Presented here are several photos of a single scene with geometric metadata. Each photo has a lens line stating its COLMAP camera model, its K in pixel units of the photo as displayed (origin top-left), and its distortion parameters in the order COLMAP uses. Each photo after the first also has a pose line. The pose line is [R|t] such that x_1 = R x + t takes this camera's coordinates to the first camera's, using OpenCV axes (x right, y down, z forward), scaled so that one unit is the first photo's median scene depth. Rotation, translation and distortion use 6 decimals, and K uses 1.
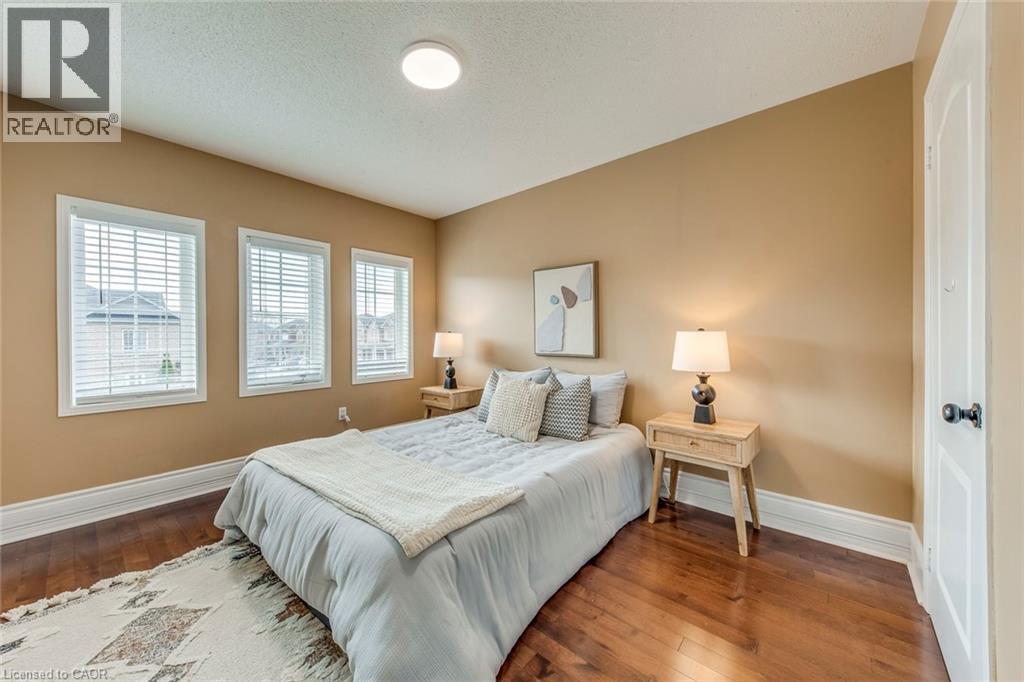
lens RADIAL K [[370.8, 0, 505.0], [0, 370.8, 337.1], [0, 0, 1]] dist [0.018694, -0.006431]
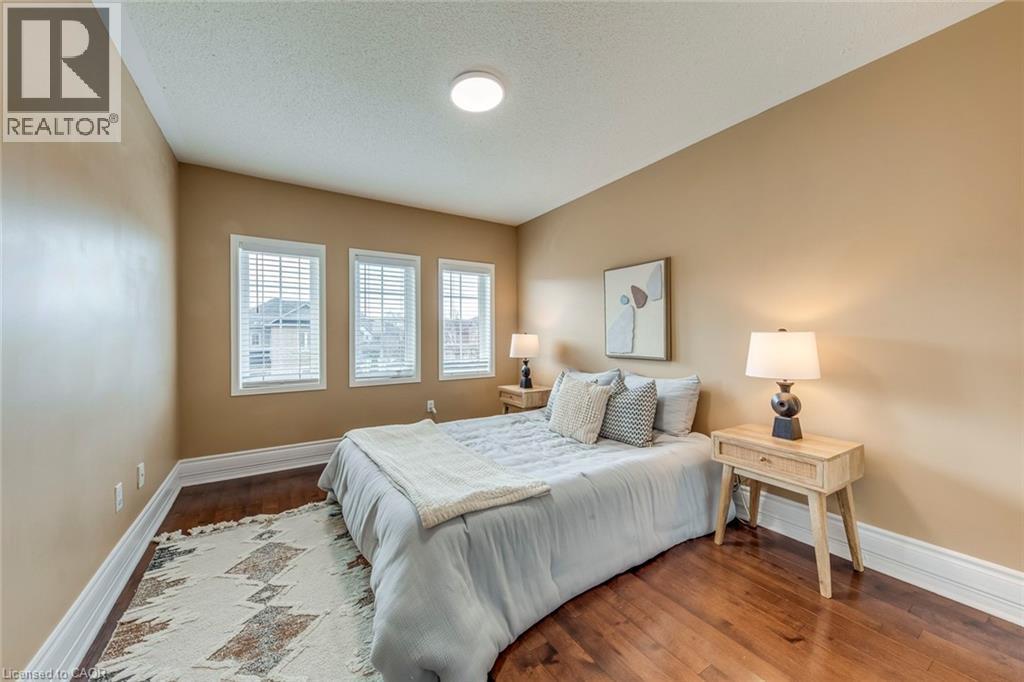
lens RADIAL K [[370.8, 0, 505.0], [0, 370.8, 337.1], [0, 0, 1]] dist [0.018694, -0.006431]
pose [[0.957398, 0.000398, -0.288772, 0.162556], [-0.001493, 0.999993, -0.003571, 0.000494], [0.288768, 0.003850, 0.957391, -0.020712]]
